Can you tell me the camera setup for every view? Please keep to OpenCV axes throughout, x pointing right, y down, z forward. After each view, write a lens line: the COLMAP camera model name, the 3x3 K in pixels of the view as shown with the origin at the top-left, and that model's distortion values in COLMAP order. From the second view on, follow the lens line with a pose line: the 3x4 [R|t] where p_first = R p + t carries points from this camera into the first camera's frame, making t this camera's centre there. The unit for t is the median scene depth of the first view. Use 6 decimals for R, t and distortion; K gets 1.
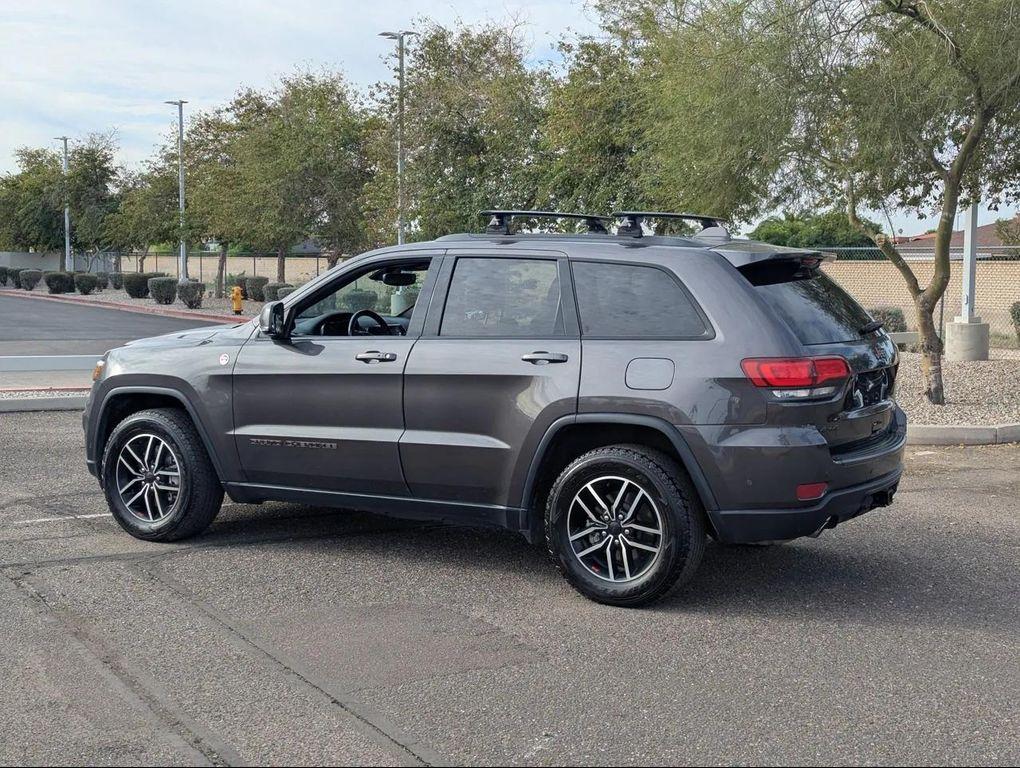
lens RADIAL K [[1576.0, 0, 509.0], [0, 1576.0, 384.7], [0, 0, 1]] dist [-0.080360, 0.000000]
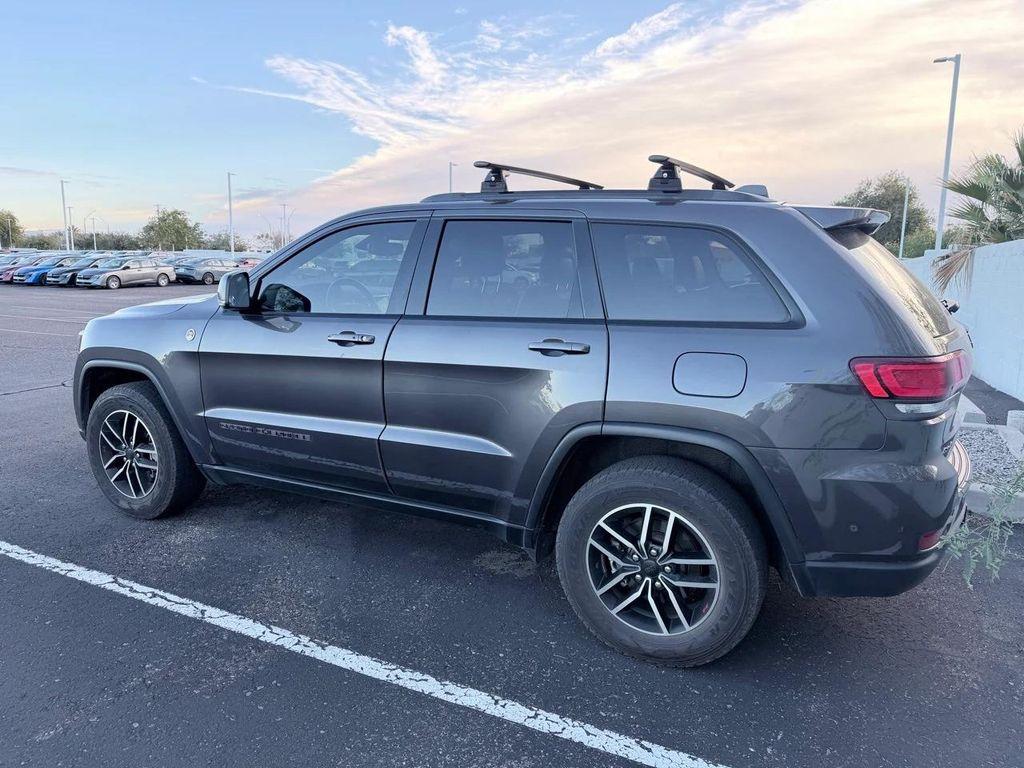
lens RADIAL K [[718.0, 0, 508.4], [0, 718.0, 389.3], [0, 0, 1]] dist [0.025069, -0.029864]
pose [[0.998661, -0.004959, 0.051486, -0.019870], [-0.000832, 0.993724, 0.111854, -0.034322], [-0.051717, -0.111747, 0.992390, 0.611747]]
